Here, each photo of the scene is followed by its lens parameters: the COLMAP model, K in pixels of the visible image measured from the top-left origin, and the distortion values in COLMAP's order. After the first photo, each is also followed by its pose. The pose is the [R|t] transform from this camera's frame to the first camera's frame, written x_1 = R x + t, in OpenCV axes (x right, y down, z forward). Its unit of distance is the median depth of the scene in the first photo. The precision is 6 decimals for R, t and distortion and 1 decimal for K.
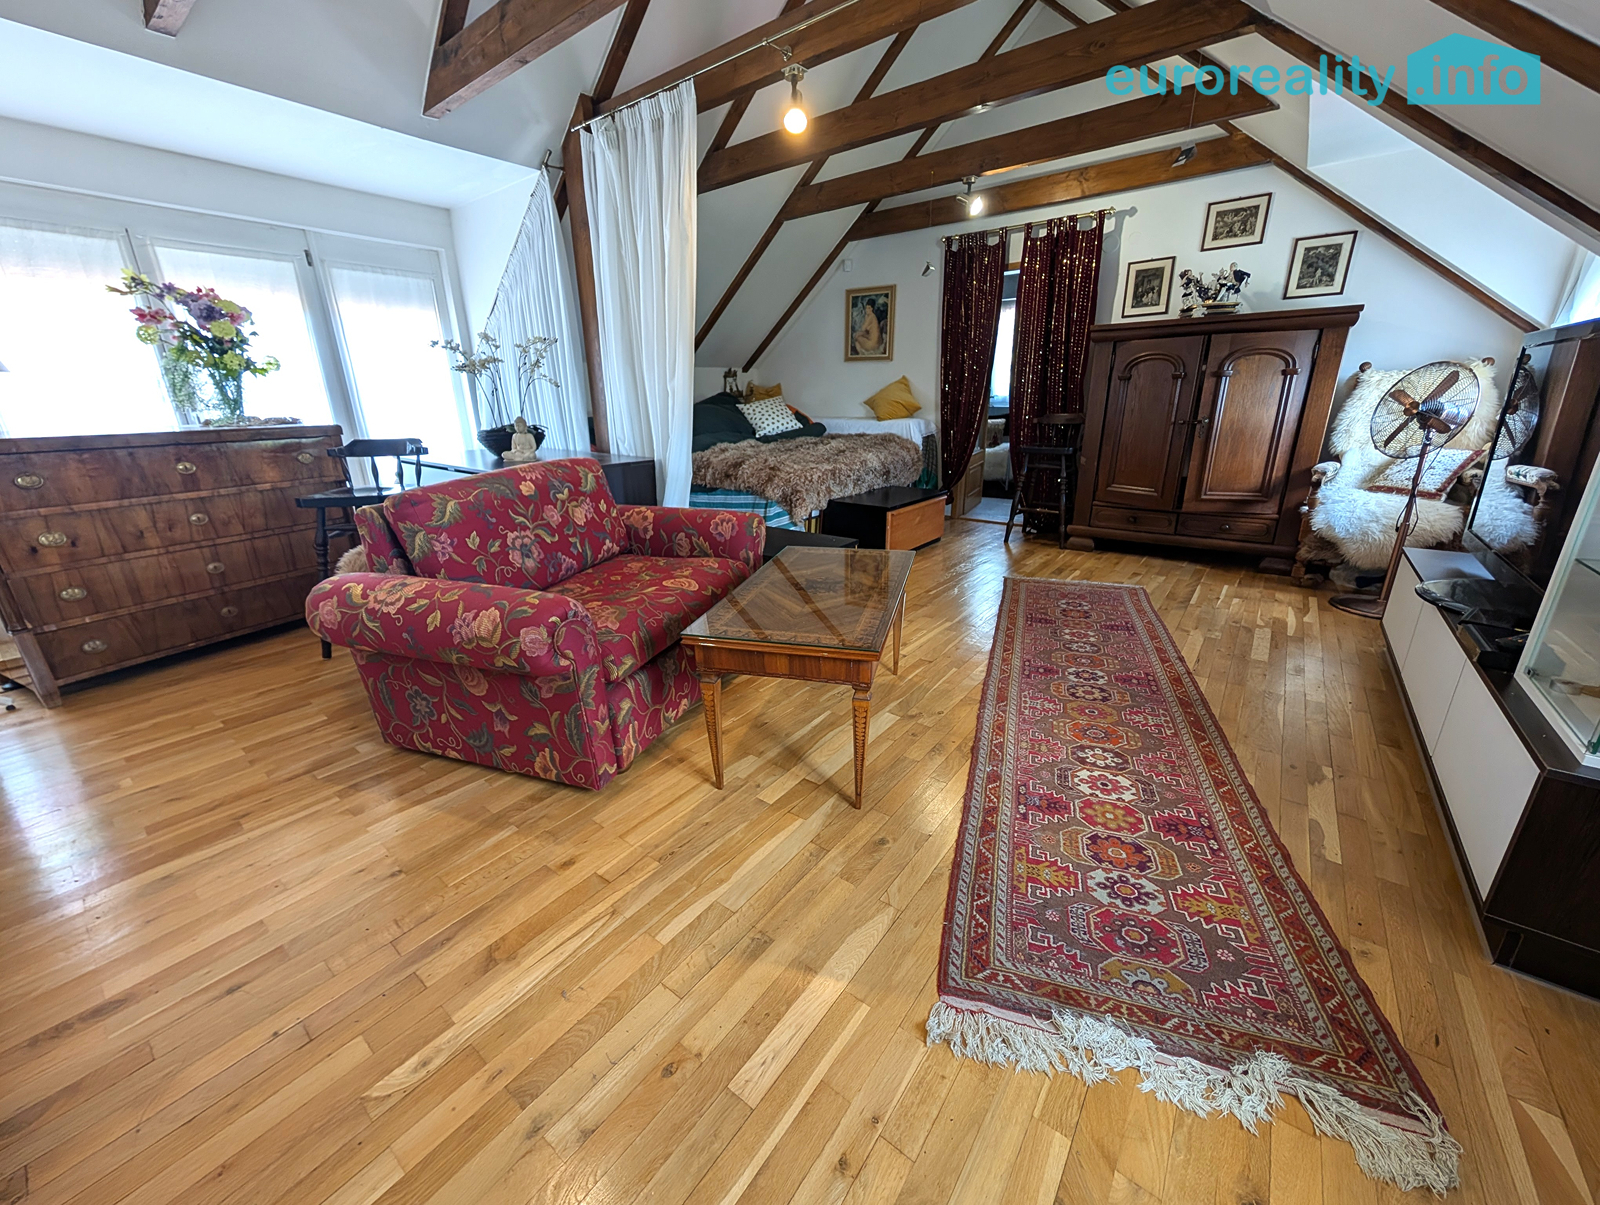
lens RADIAL K [[608.3, 0, 805.8], [0, 608.3, 598.6], [0, 0, 1]] dist [0.000839, -0.000060]
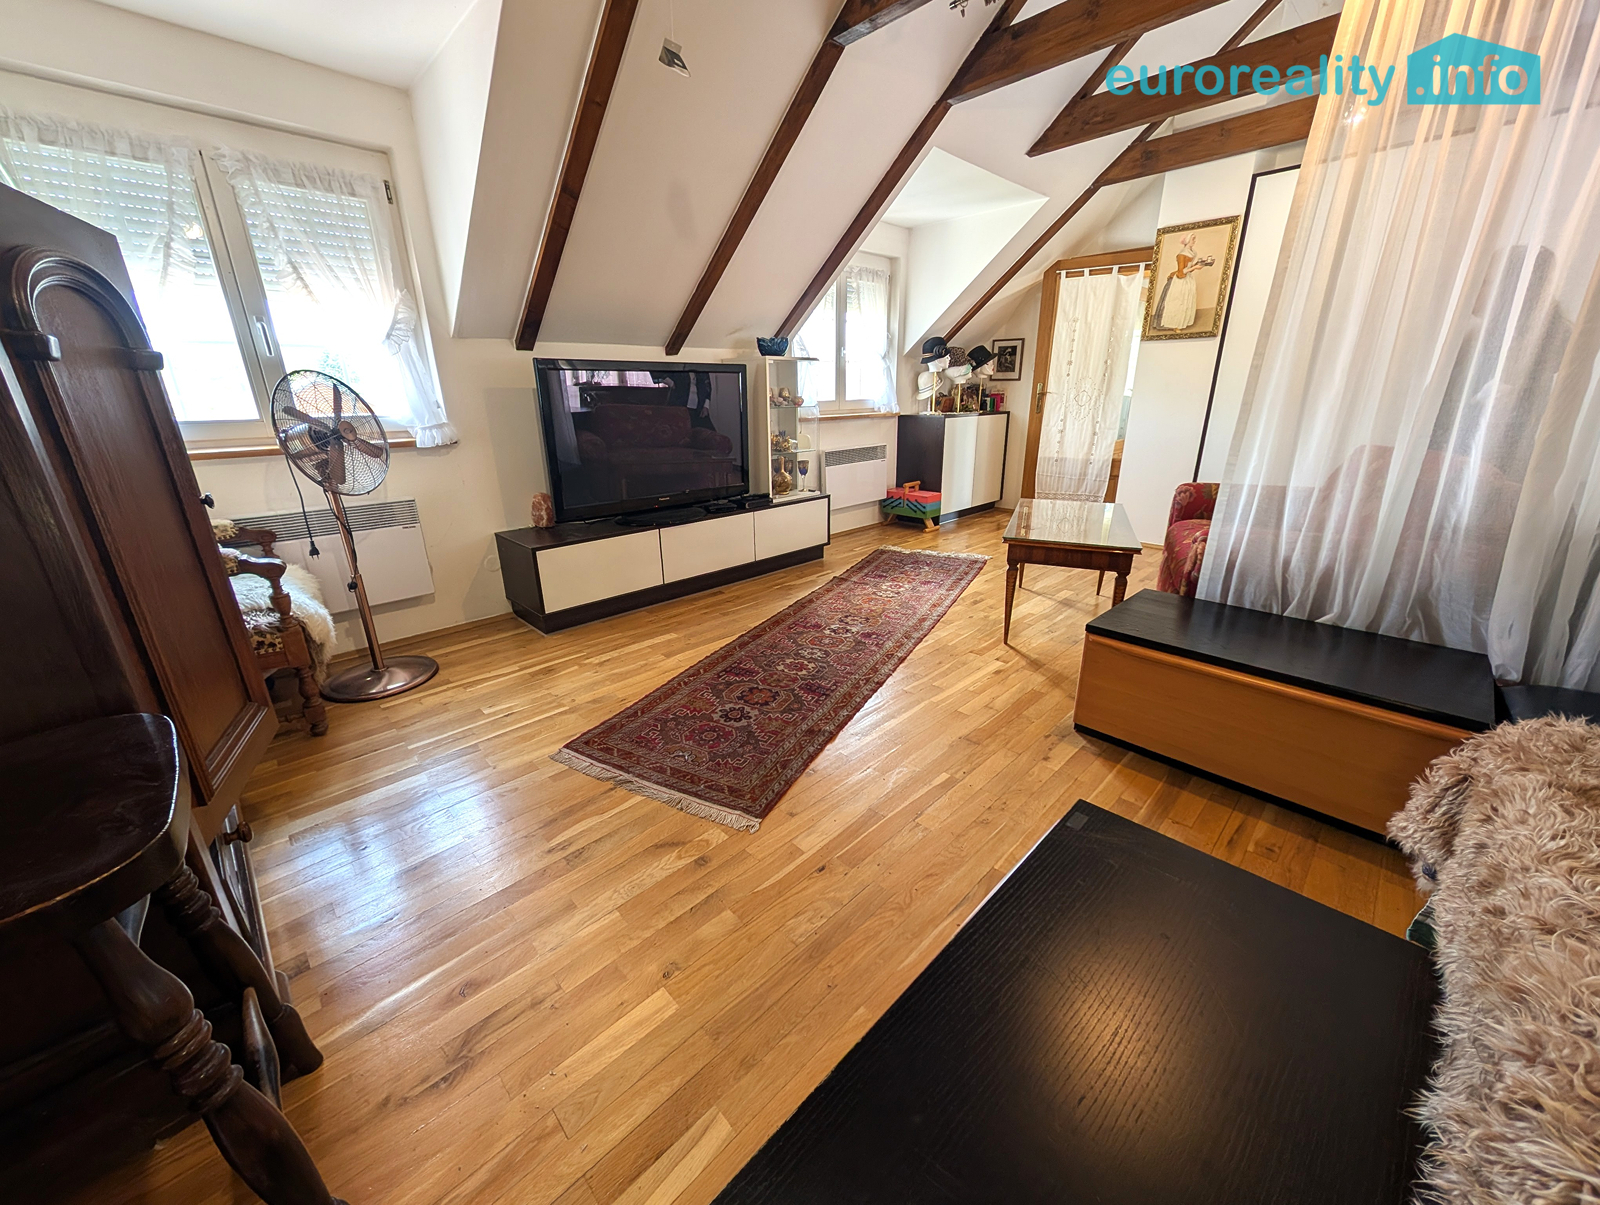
lens RADIAL K [[608.3, 0, 797.5], [0, 608.3, 605.4], [0, 0, 1]] dist [0.000839, -0.000060]
pose [[-0.988711, -0.021611, 0.148266, 0.391398], [0.073927, 0.790349, 0.608180, -0.692636], [-0.130325, 0.612276, -0.779829, 2.040870]]
